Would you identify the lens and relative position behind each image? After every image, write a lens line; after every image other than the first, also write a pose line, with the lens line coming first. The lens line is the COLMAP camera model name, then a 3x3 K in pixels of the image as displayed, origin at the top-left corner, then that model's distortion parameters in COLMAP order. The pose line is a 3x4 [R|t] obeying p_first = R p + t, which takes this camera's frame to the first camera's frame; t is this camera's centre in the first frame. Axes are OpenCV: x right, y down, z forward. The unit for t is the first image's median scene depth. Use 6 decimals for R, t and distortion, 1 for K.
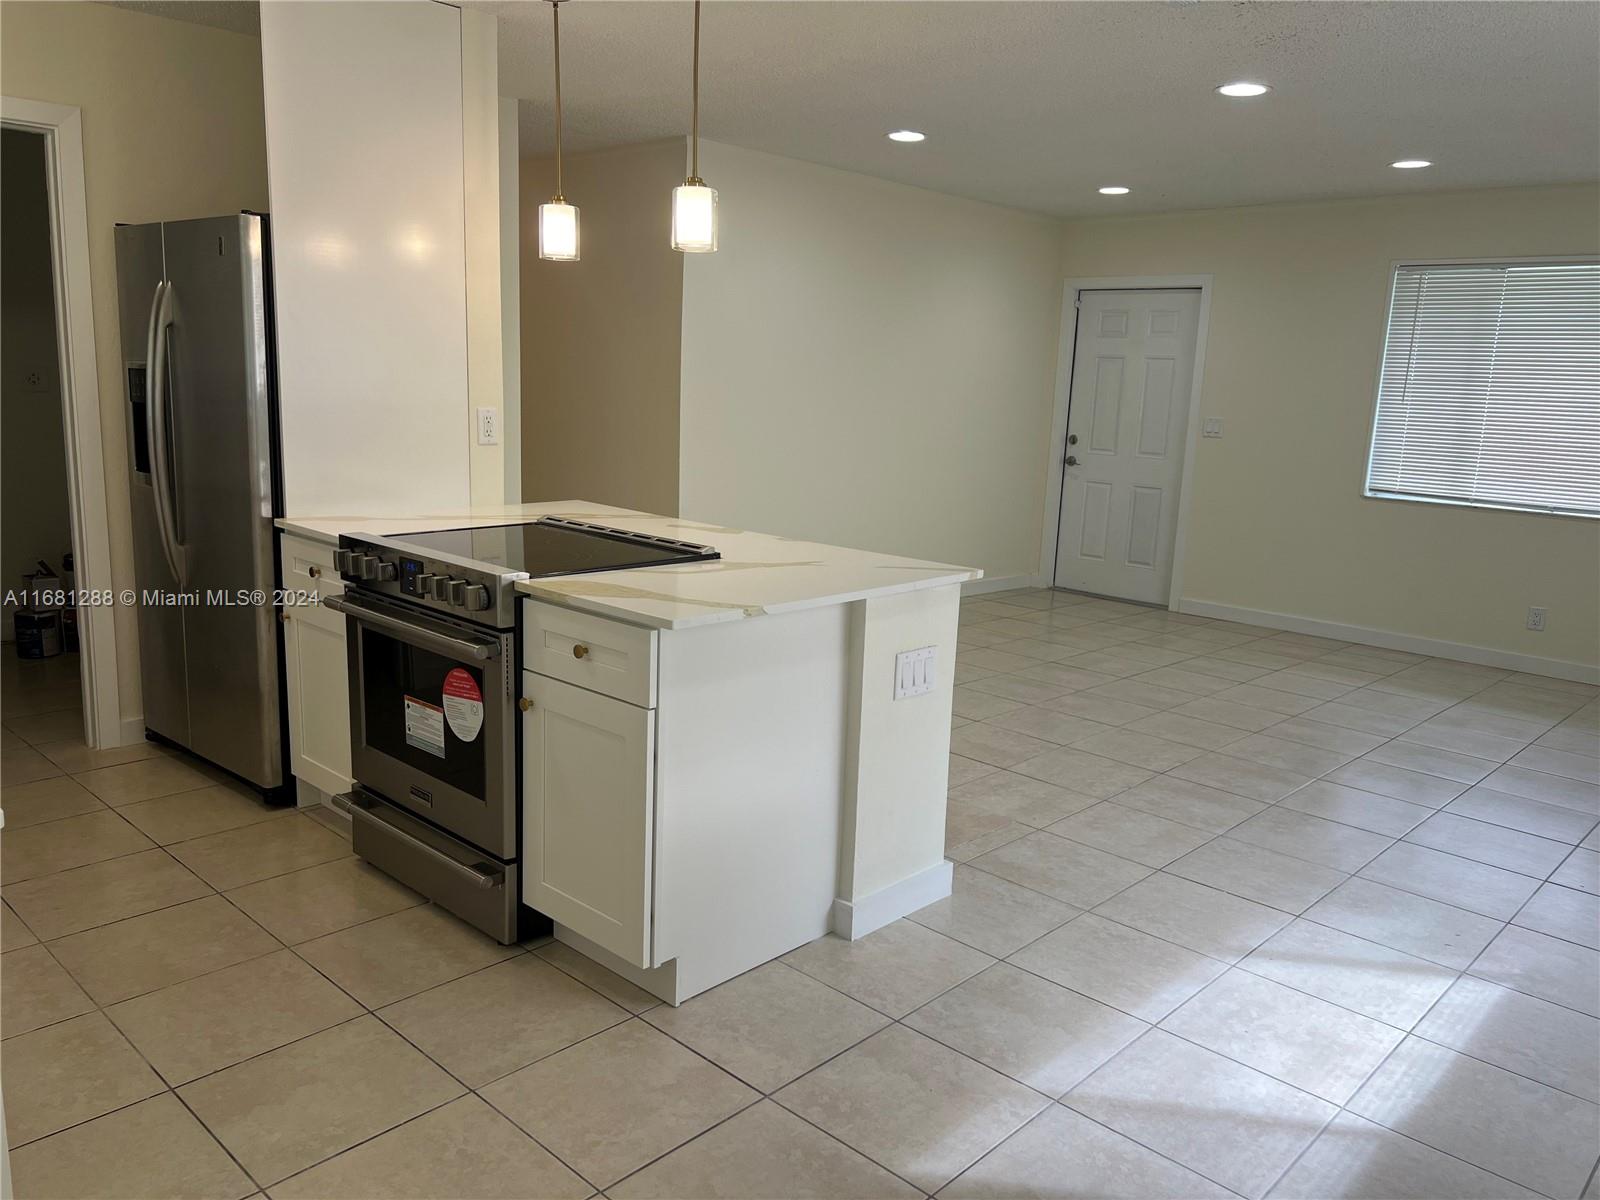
lens RADIAL K [[1205.9, 0, 800.0], [0, 1205.9, 600.0], [0, 0, 1]] dist [0.055982, -0.069777]
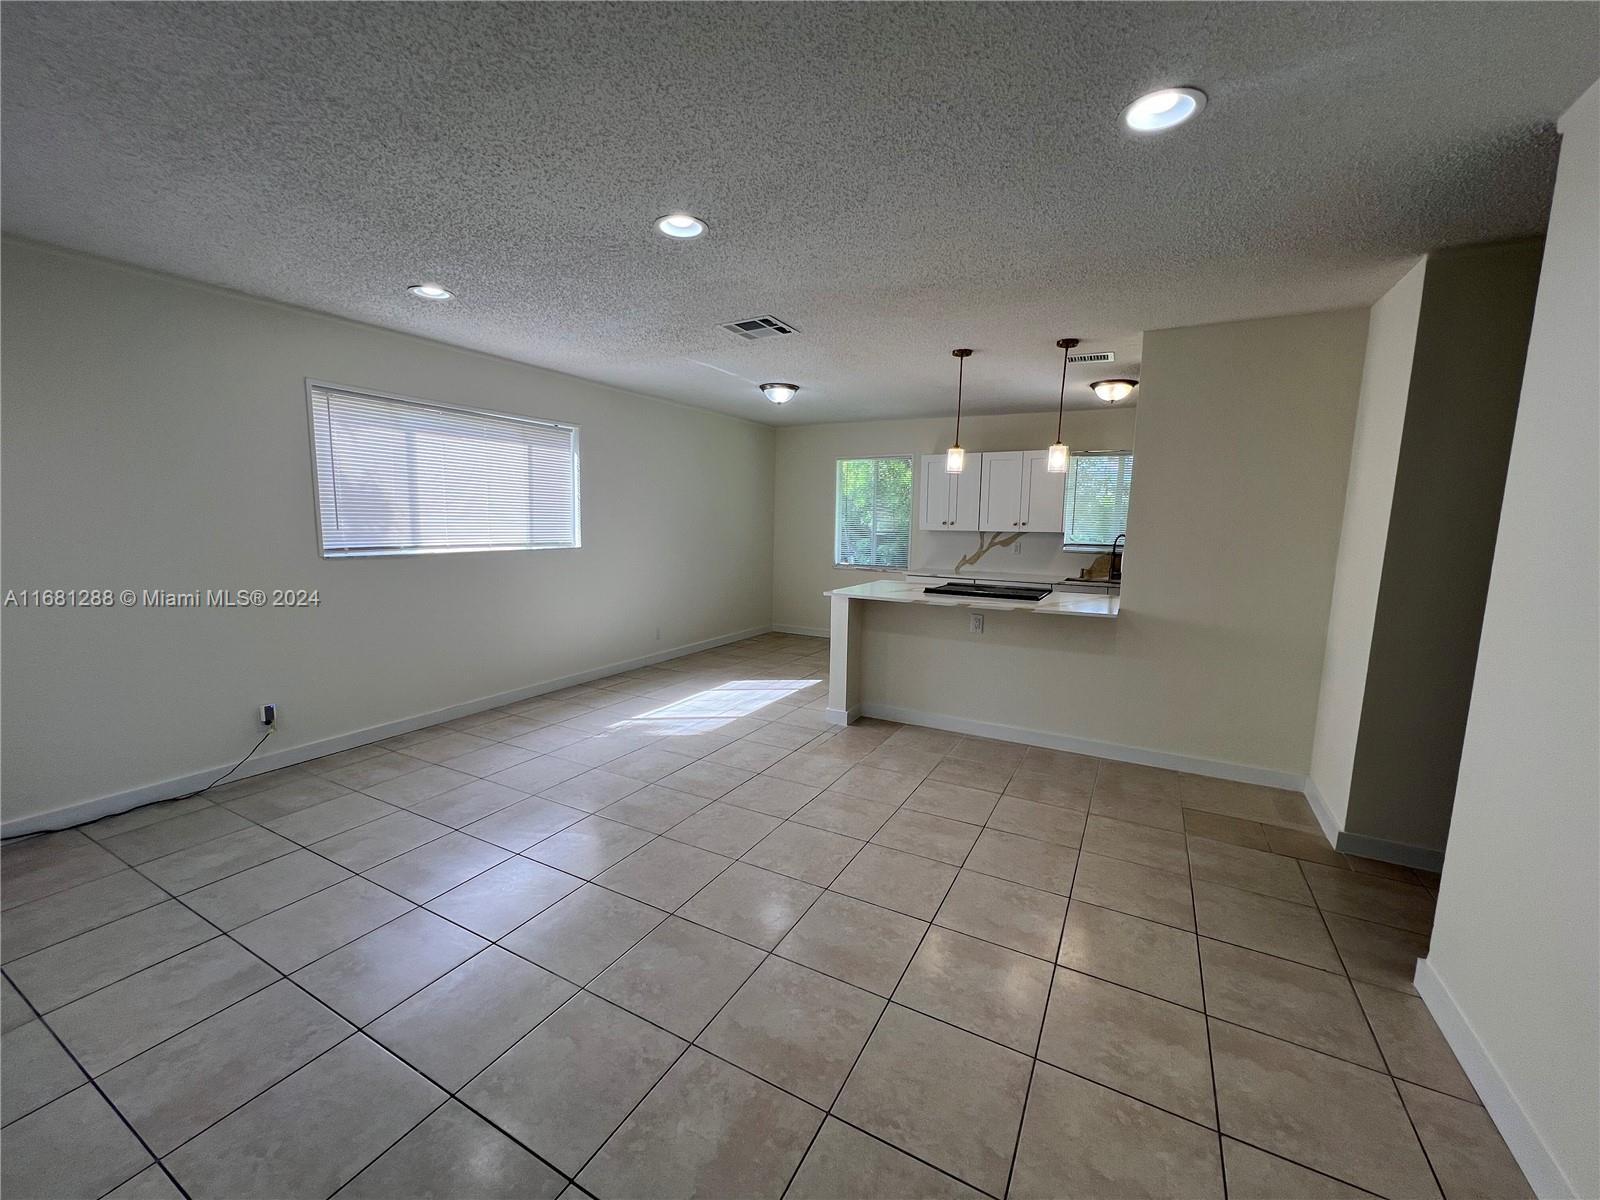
lens RADIAL K [[641.4, 0, 800.0], [0, 641.4, 600.0], [0, 0, 1]] dist [-0.000432, -0.000423]
pose [[-0.965447, -0.024768, -0.259420, 0.547974], [-0.104737, 0.948413, 0.299238, -0.407356], [0.238626, 0.316069, -0.918237, 2.213929]]
